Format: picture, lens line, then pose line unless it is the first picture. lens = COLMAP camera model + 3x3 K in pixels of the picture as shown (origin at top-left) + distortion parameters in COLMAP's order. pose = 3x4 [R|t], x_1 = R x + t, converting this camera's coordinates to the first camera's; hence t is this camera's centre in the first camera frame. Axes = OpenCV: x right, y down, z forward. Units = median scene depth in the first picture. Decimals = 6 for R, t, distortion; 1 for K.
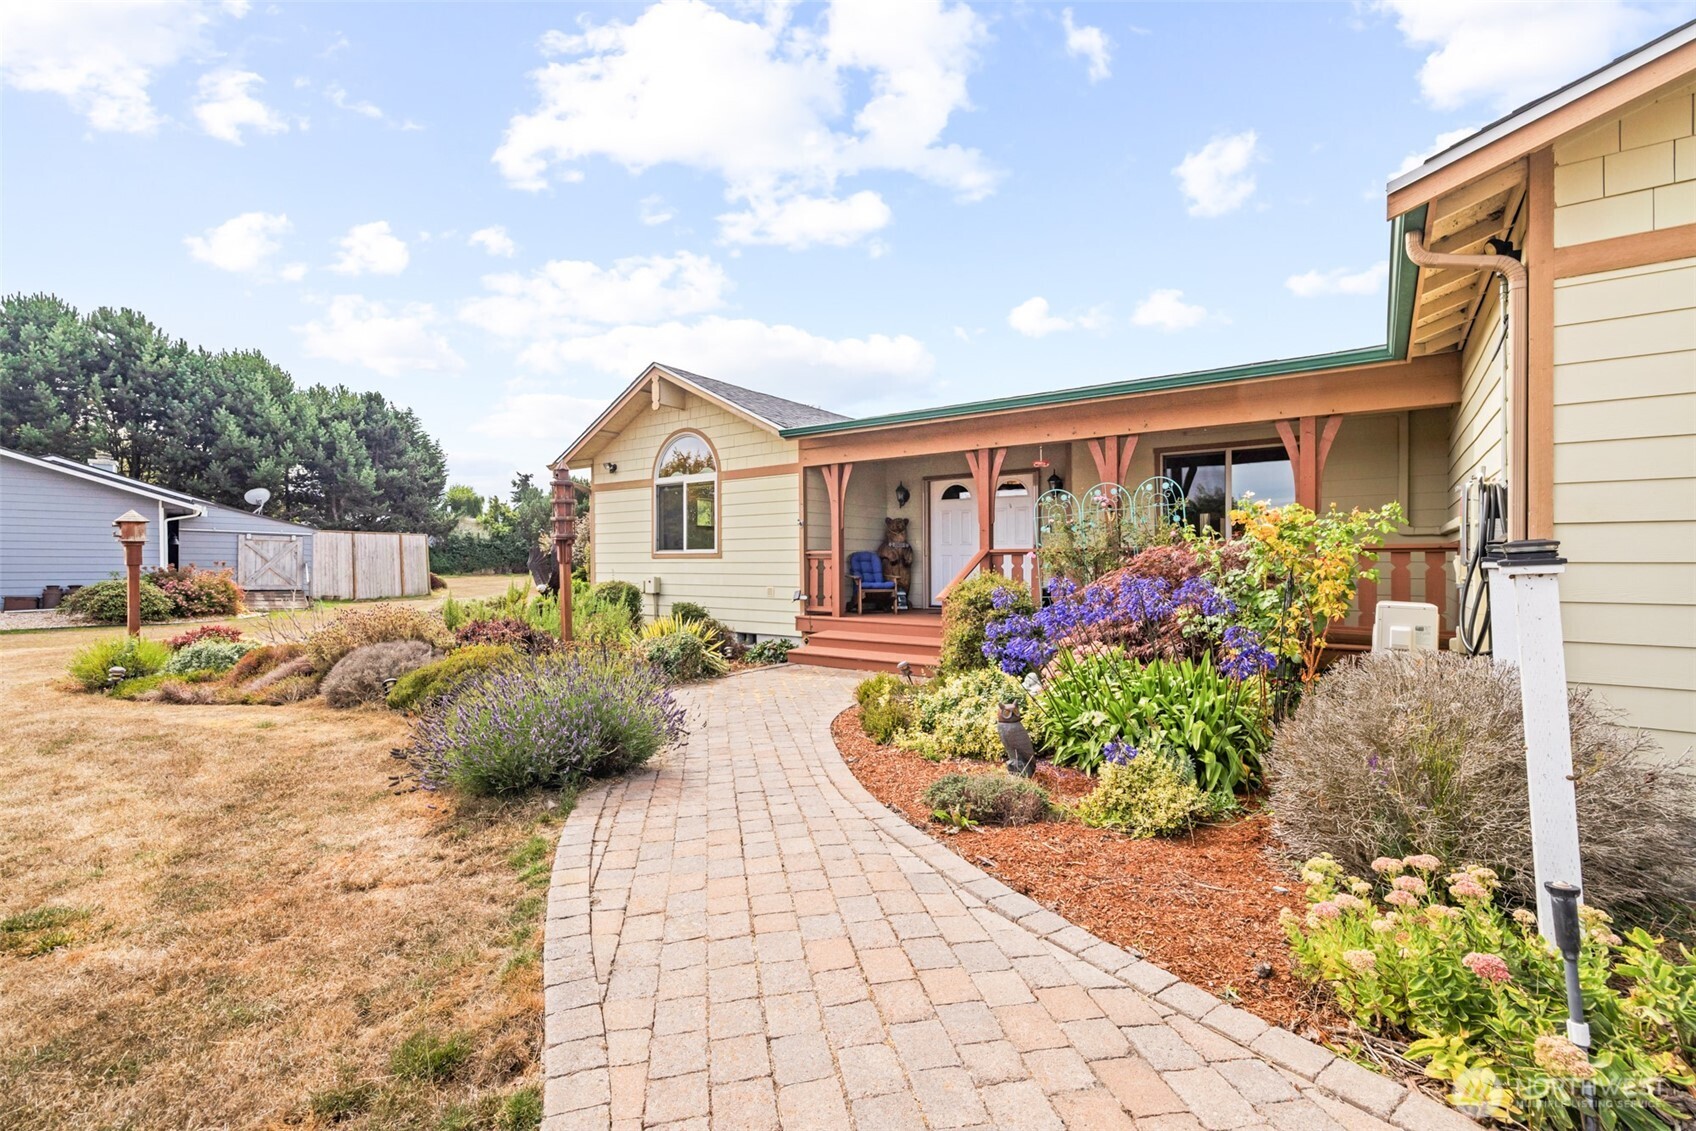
lens RADIAL K [[726.0, 0, 848.0], [0, 726.0, 565.5], [0, 0, 1]] dist [-0.000333, -0.000205]
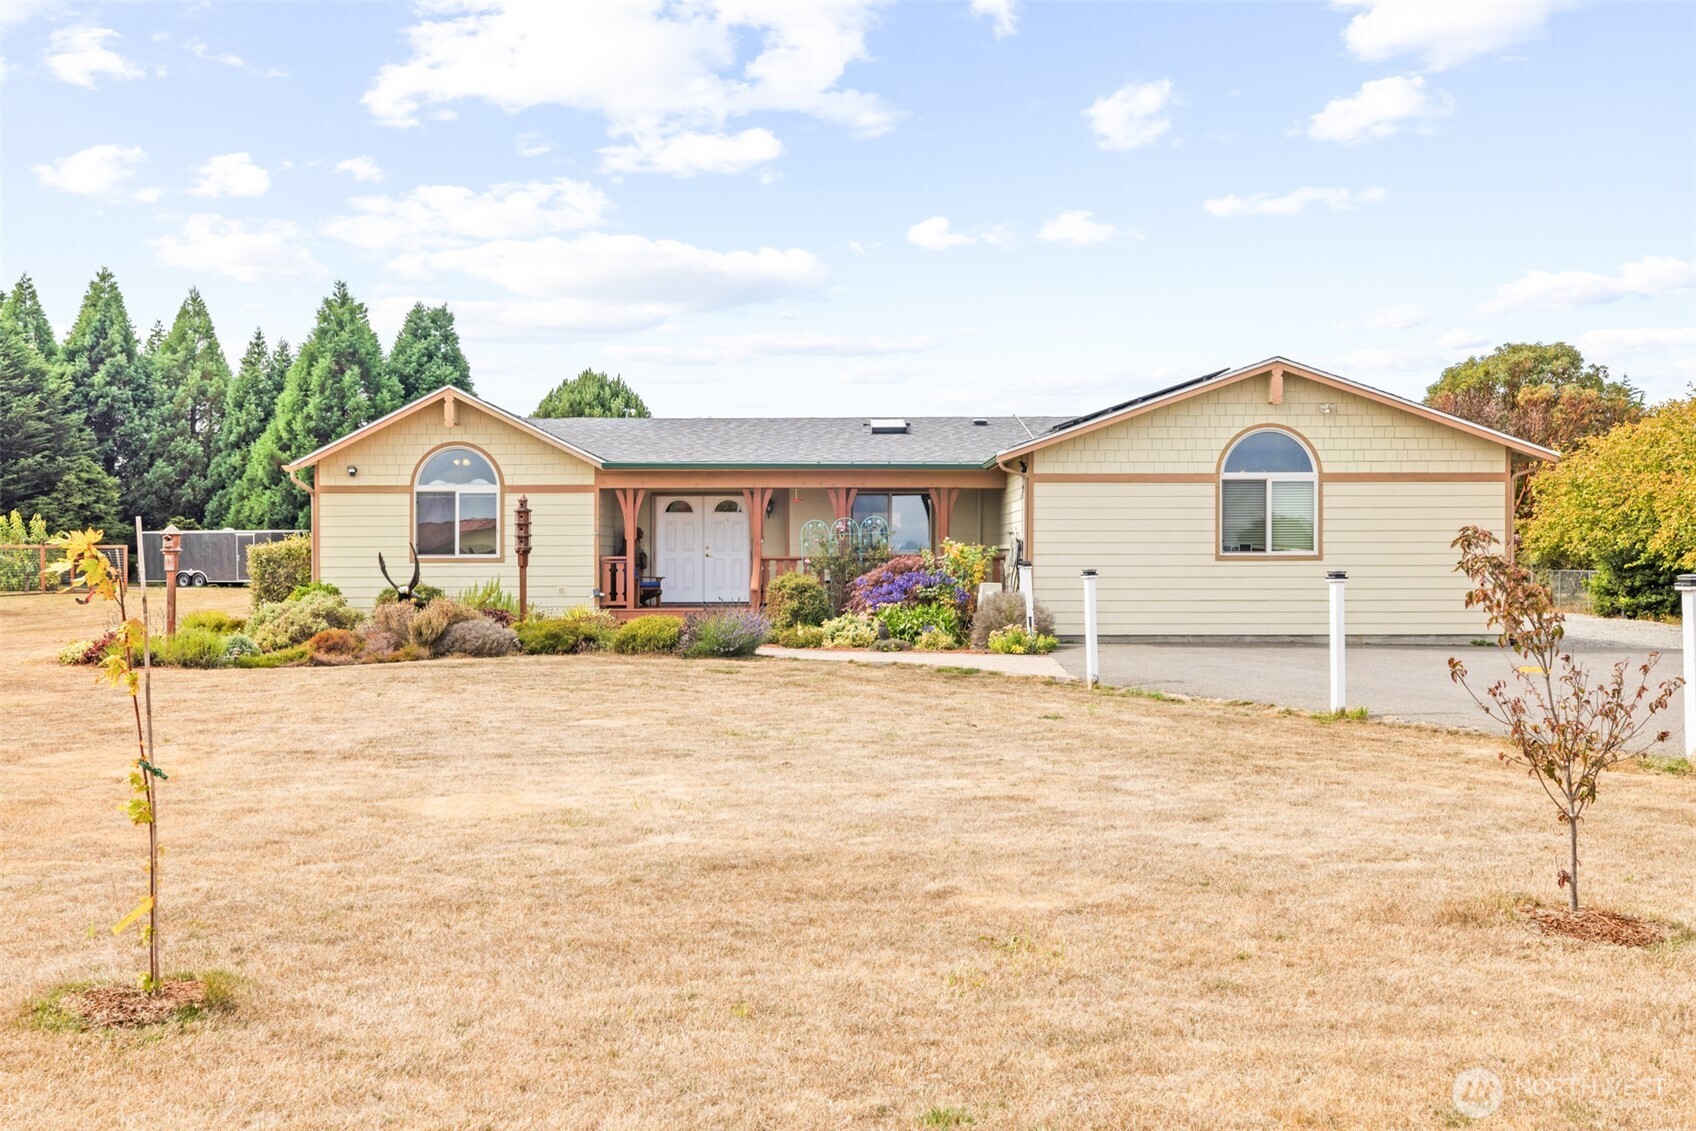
lens RADIAL K [[1710.0, 0, 848.0], [0, 1710.0, 565.5], [0, 0, 1]] dist [0.000306, -0.000036]
pose [[0.807807, -0.001139, 0.589446, -1.442214], [0.003089, 0.999993, -0.002301, 0.002697], [-0.589439, 0.003679, 0.807804, -1.606950]]
